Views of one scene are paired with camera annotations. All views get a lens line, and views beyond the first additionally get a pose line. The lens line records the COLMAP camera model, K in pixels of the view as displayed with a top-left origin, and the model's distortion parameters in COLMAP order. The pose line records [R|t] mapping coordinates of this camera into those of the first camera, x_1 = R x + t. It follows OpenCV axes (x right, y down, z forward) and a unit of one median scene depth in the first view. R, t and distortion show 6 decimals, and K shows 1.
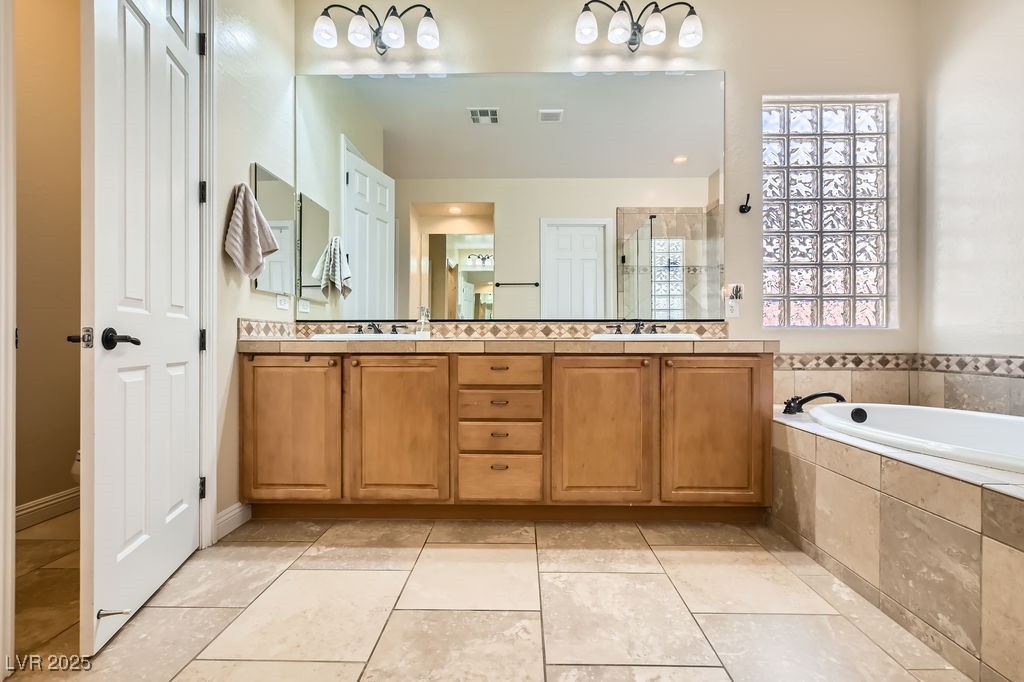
lens RADIAL K [[449.0, 0, 513.1], [0, 449.0, 340.4], [0, 0, 1]] dist [-0.002683, 0.003366]
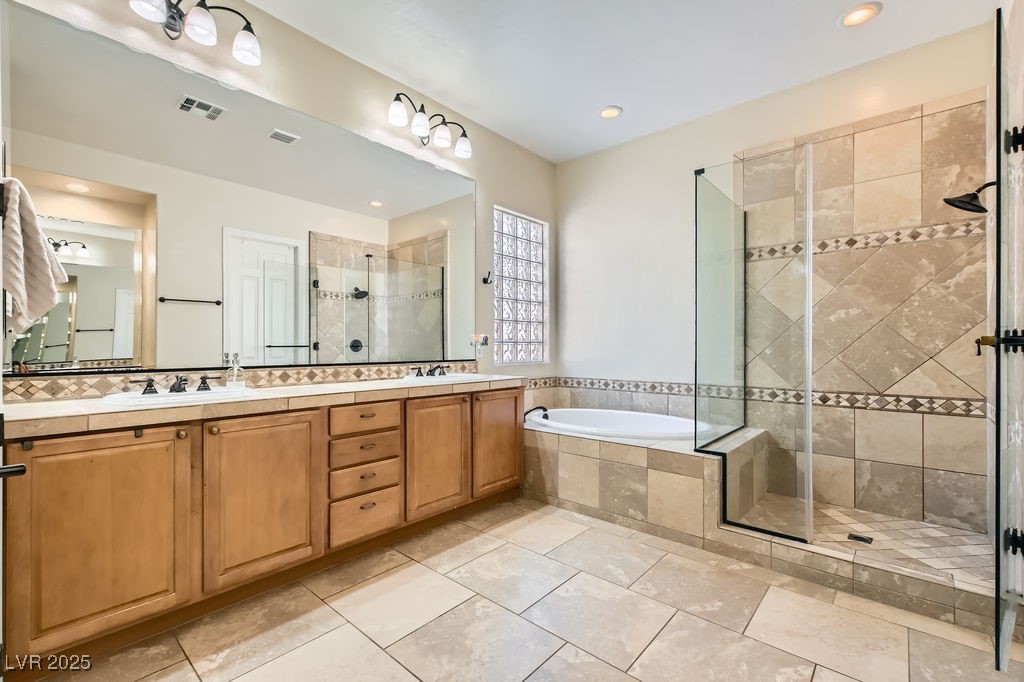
lens RADIAL K [[449.0, 0, 515.4], [0, 449.0, 343.1], [0, 0, 1]] dist [-0.002683, 0.003366]
pose [[0.639615, 0.004565, 0.768682, -0.643246], [-0.001025, 0.999987, -0.005086, -0.110957], [-0.768695, 0.002465, 0.639611, 0.019500]]
